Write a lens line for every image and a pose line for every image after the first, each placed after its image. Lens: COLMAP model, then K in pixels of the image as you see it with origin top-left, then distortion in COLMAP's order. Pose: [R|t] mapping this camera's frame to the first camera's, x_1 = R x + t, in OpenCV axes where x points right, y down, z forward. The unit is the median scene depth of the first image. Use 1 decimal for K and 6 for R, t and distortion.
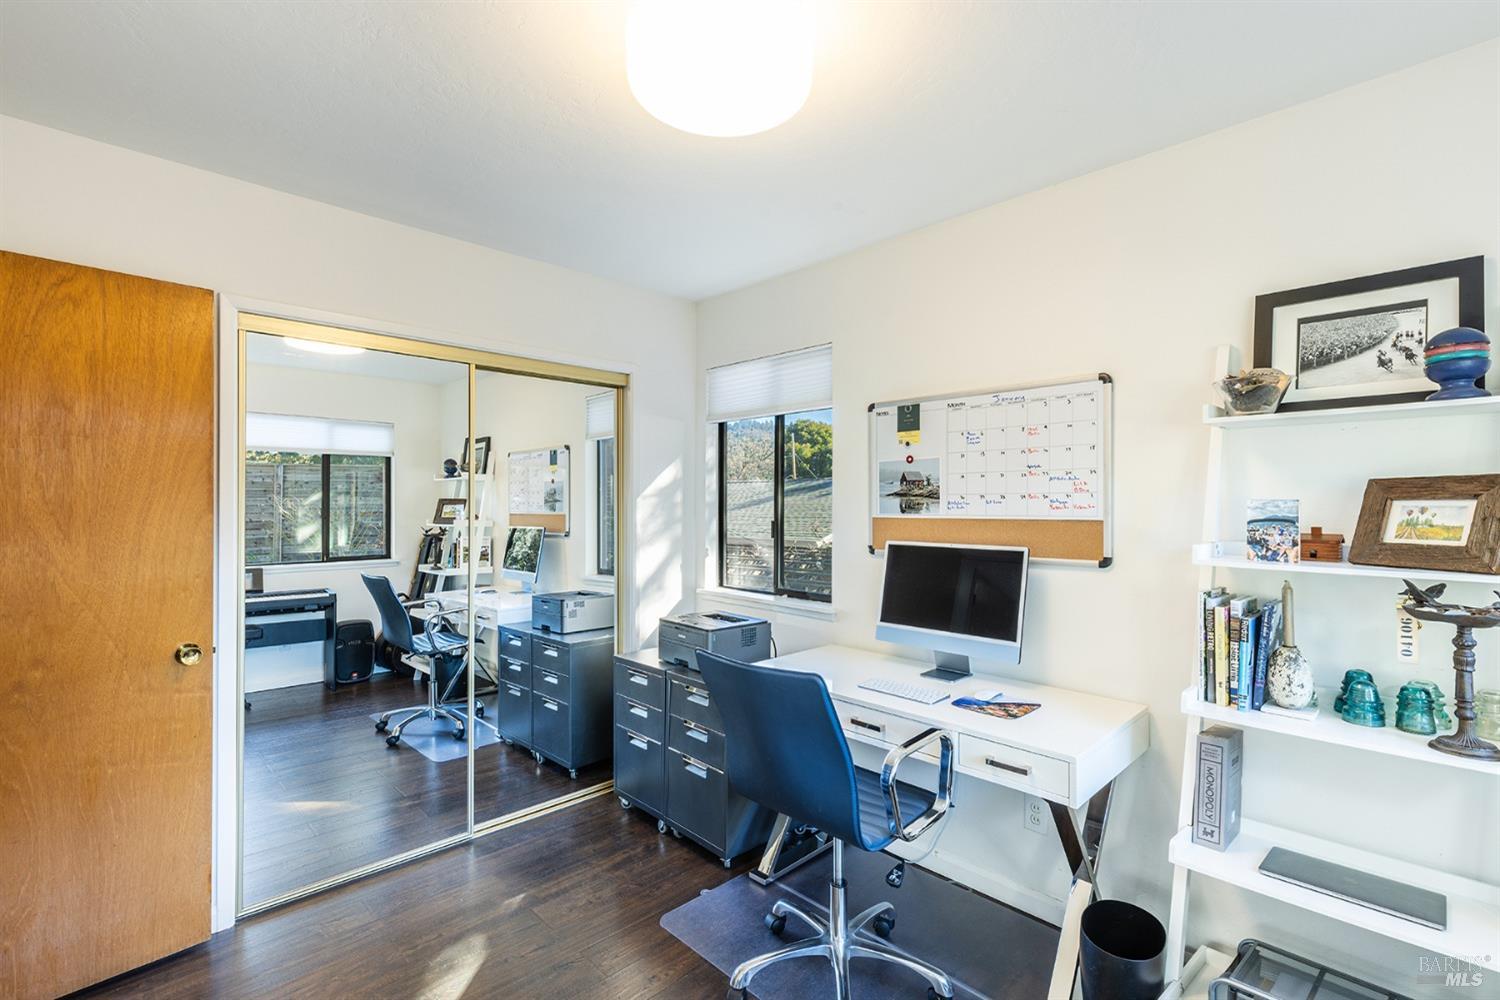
lens RADIAL K [[676.0, 0, 750.0], [0, 676.0, 500.0], [0, 0, 1]] dist [0.003754, 0.000280]
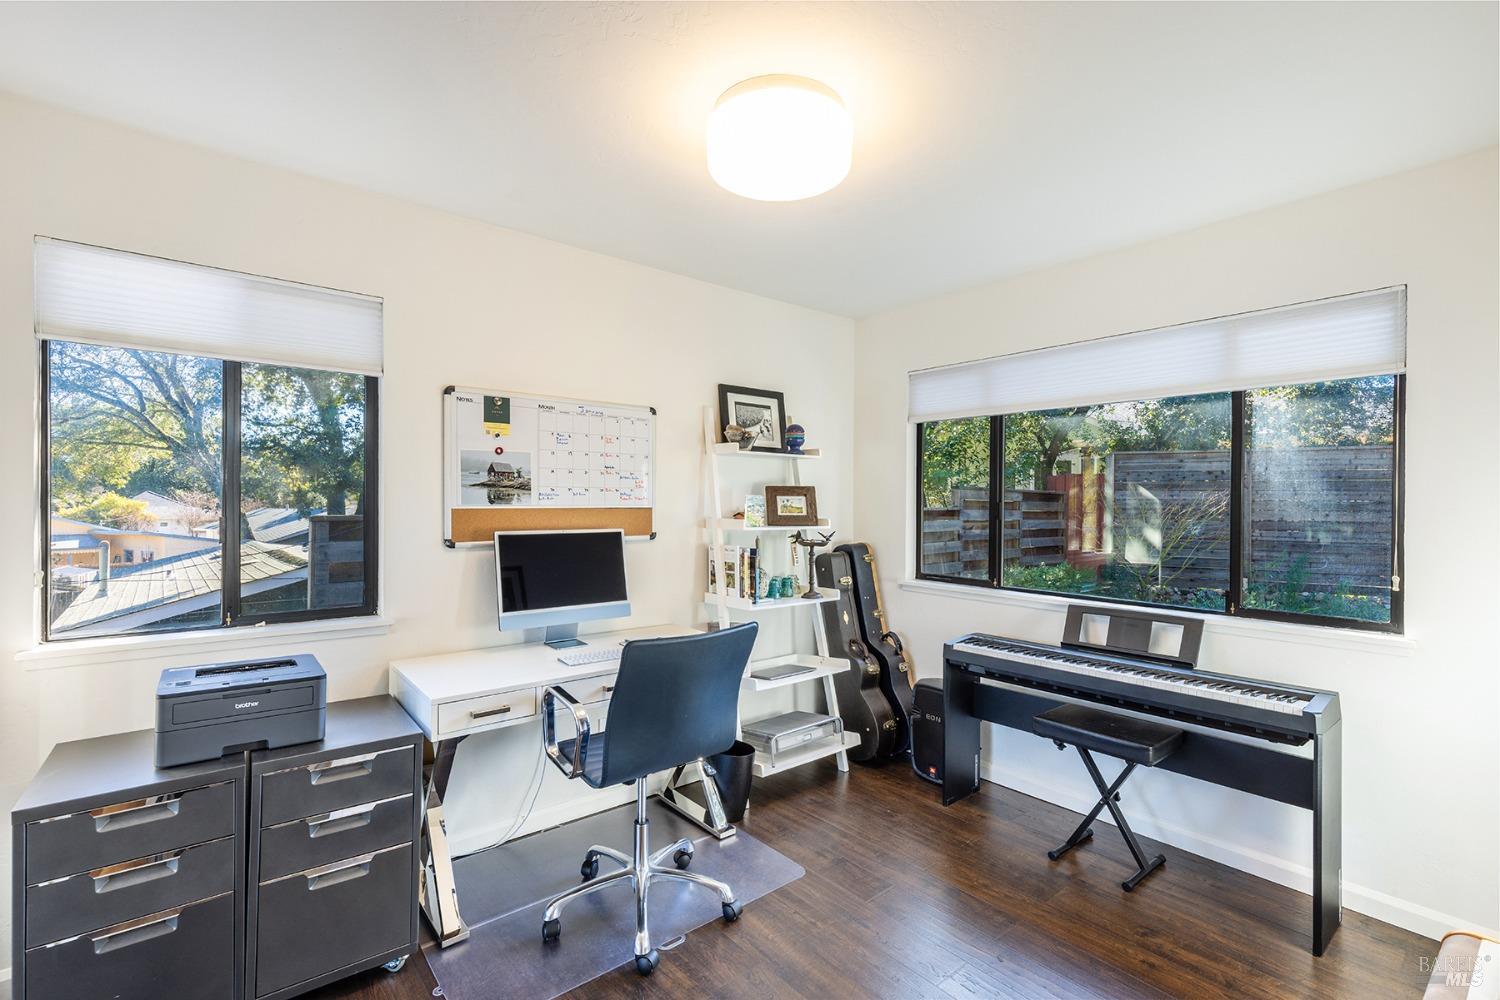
lens RADIAL K [[662.1, 0, 750.0], [0, 662.1, 500.0], [0, 0, 1]] dist [-0.027846, 0.000093]
pose [[0.077717, 0.002034, 0.996973, -0.742675], [-0.011891, 0.999929, -0.001113, 0.010603], [-0.996905, -0.011769, 0.077736, 0.563349]]
